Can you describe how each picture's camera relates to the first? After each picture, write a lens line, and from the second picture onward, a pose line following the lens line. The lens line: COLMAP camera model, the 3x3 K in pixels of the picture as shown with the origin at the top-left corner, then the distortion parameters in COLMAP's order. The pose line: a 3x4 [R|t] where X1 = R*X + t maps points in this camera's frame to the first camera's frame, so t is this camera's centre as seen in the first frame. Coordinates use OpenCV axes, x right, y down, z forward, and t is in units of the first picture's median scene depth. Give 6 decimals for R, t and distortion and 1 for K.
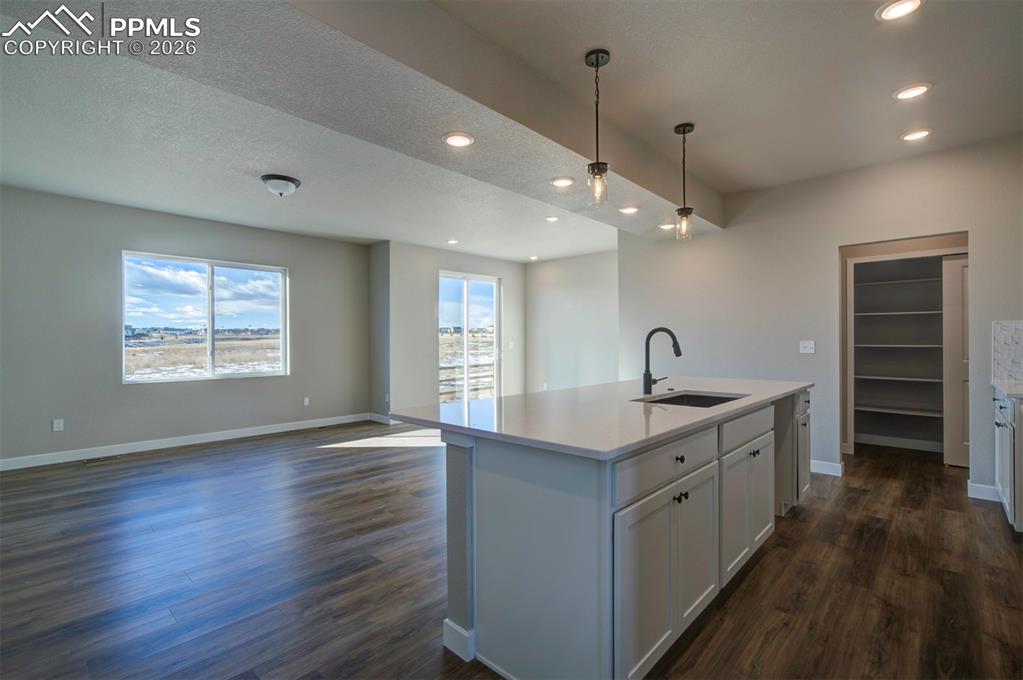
lens RADIAL K [[470.9, 0, 509.3], [0, 470.9, 342.8], [0, 0, 1]] dist [-0.003363, 0.004170]
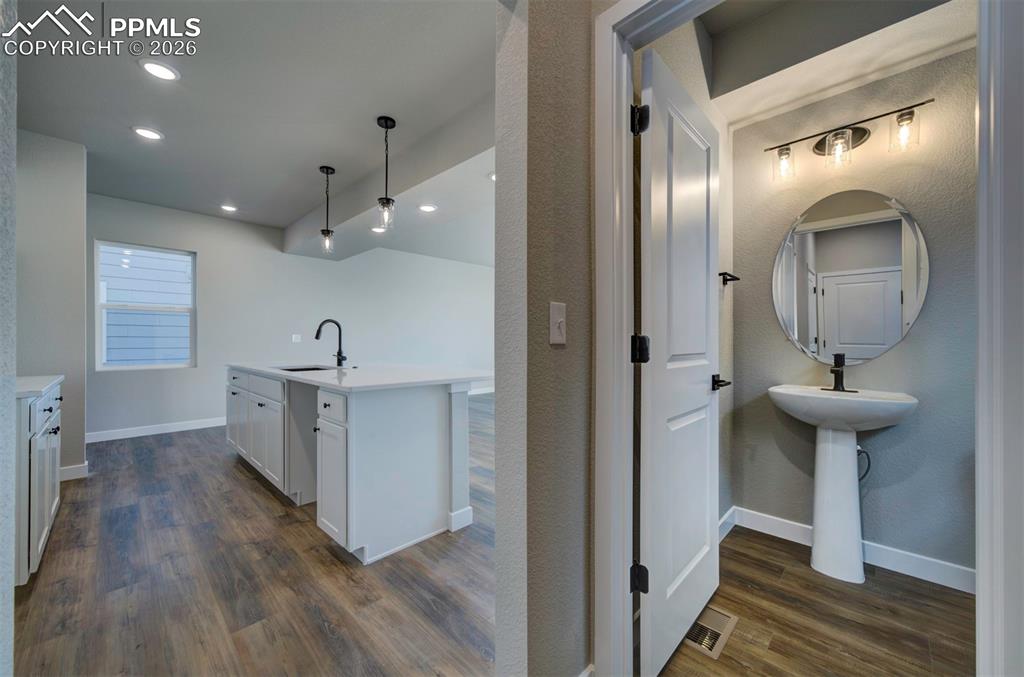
lens RADIAL K [[380.9, 0, 510.6], [0, 380.9, 340.2], [0, 0, 1]] dist [-0.010200, 0.004624]
pose [[-0.014573, 0.001485, -0.999893, 1.400682], [-0.000694, 0.999999, 0.001495, 0.028140], [0.999894, 0.000716, -0.014572, 1.488419]]
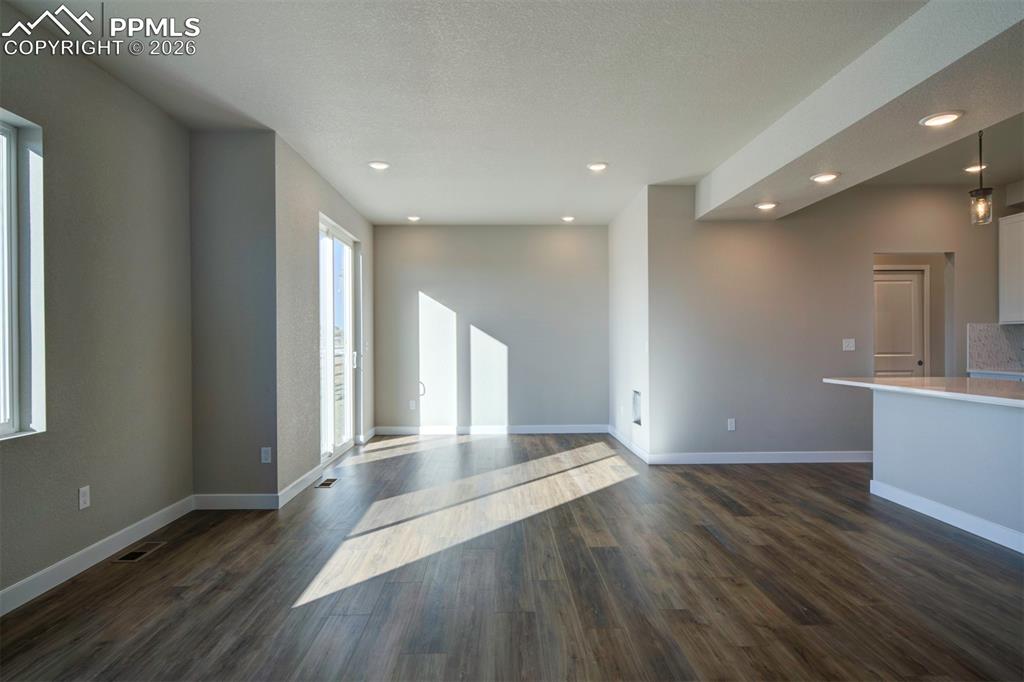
lens RADIAL K [[523.2, 0, 512.0], [0, 523.2, 341.0], [0, 0, 1]] dist [0.003949, 0.000195]
pose [[0.710347, 0.002745, 0.703846, -1.119582], [0.003414, 0.999967, -0.007345, 0.010358], [-0.703843, 0.007621, 0.710314, 1.061987]]
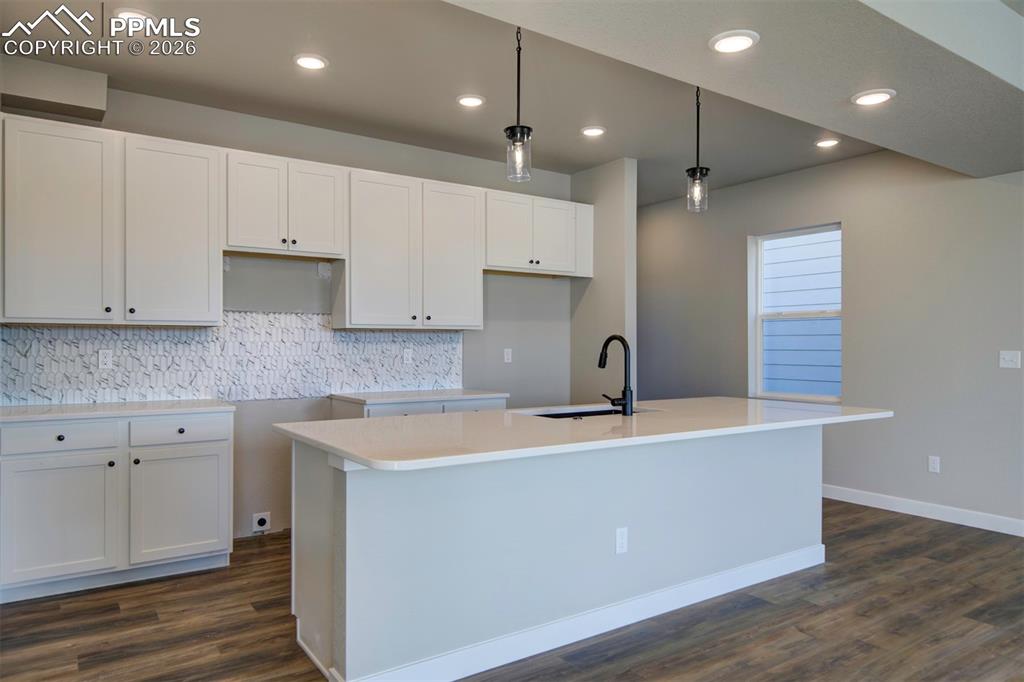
lens RADIAL K [[668.6, 0, 510.2], [0, 668.6, 347.1], [0, 0, 1]] dist [-0.001810, -0.000596]
pose [[-0.975990, 0.000560, 0.217814, 0.232422], [0.001208, 0.999995, 0.002842, -0.013389], [-0.217812, 0.003037, -0.975986, 2.109534]]
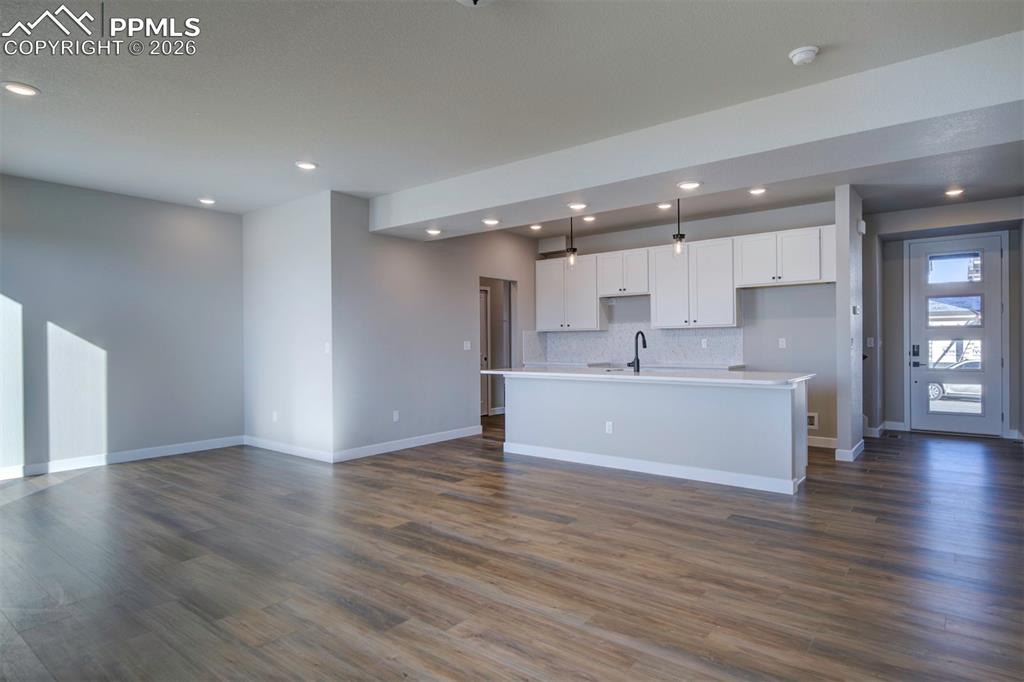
lens RADIAL K [[562.4, 0, 509.9], [0, 562.4, 344.3], [0, 0, 1]] dist [0.006873, 0.000255]
pose [[-0.082129, 0.001105, 0.996621, -1.544765], [0.009793, 0.999952, -0.000302, 0.010919], [-0.996574, 0.009736, -0.082136, 1.542939]]
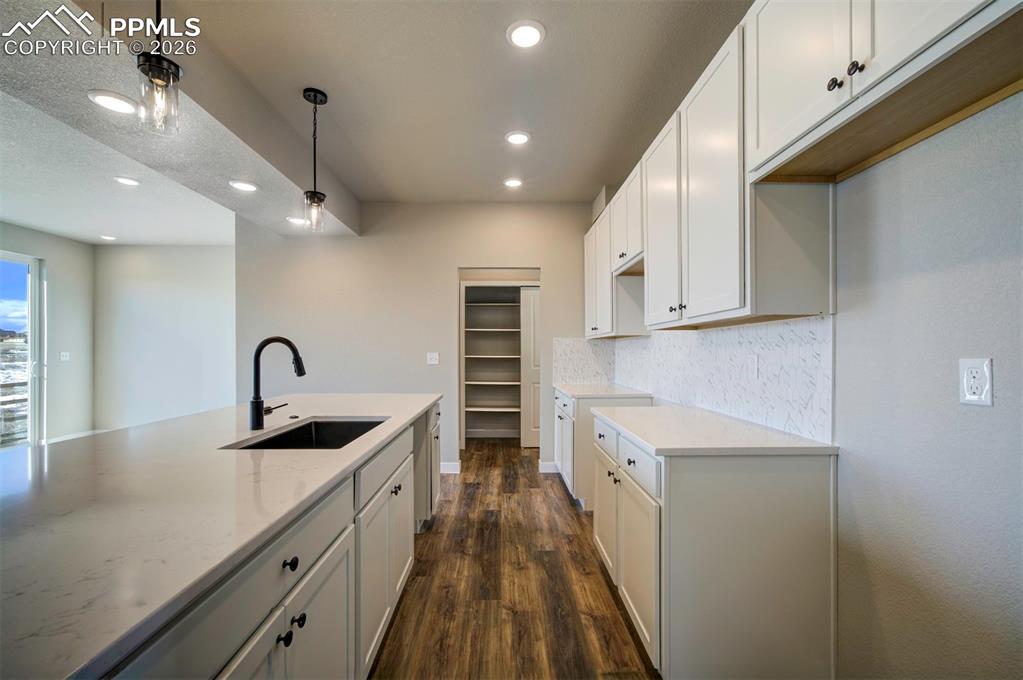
lens RADIAL K [[429.1, 0, 510.1], [0, 429.1, 350.8], [0, 0, 1]] dist [-0.003175, 0.000279]
pose [[0.718979, 0.003081, 0.695025, 0.113083], [-0.000314, 0.999992, -0.004108, -0.006882], [-0.695032, 0.002735, 0.718974, 0.257450]]
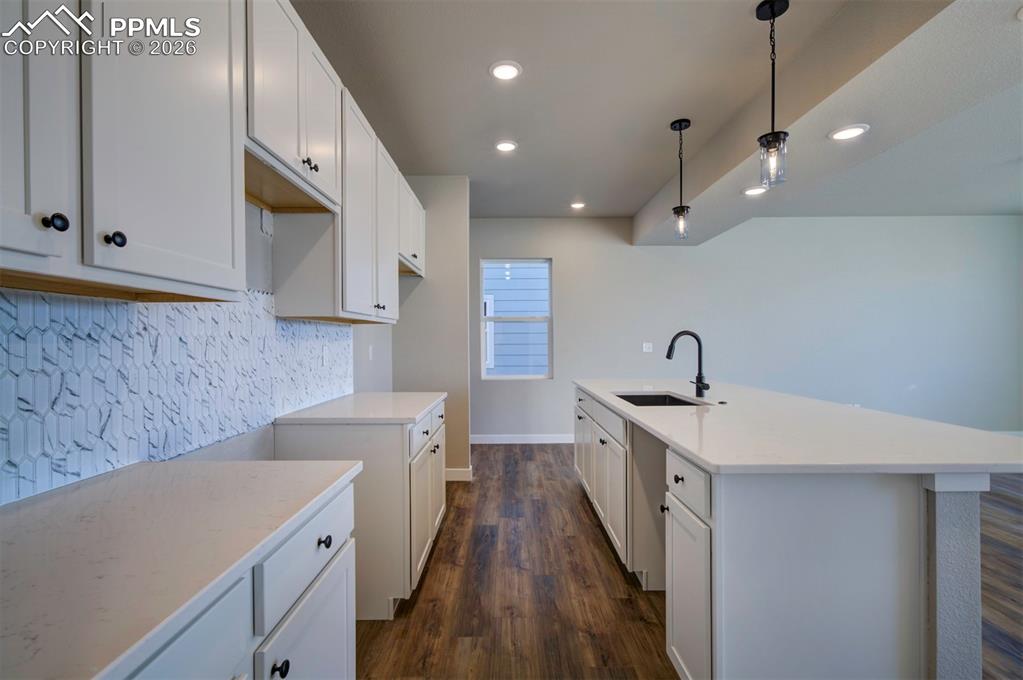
lens RADIAL K [[470.9, 0, 509.3], [0, 470.9, 342.8], [0, 0, 1]] dist [-0.003363, 0.004170]
pose [[-0.733246, 0.009223, -0.679901, 1.235578], [0.007517, 0.999957, 0.005457, -0.014365], [0.679922, -0.001109, -0.733283, 1.413979]]
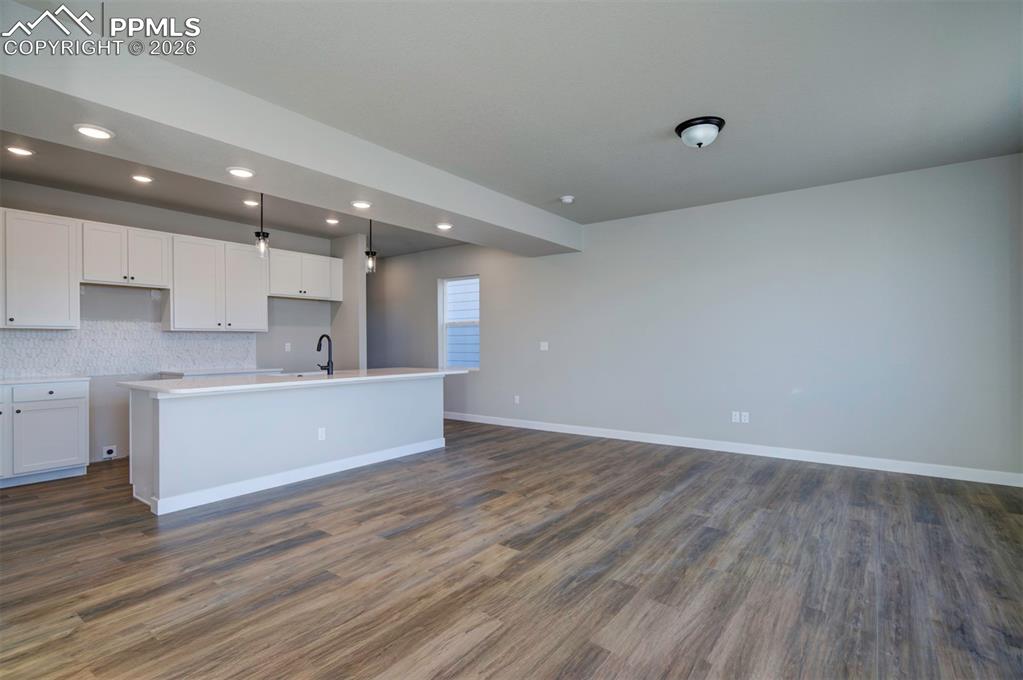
lens RADIAL K [[493.8, 0, 507.0], [0, 493.8, 343.0], [0, 0, 1]] dist [0.003010, -0.000229]
pose [[-0.994591, 0.008696, -0.103500, -0.136106], [0.008721, 0.999962, 0.000203, 0.004709], [0.103498, -0.000701, -0.994629, 2.685497]]
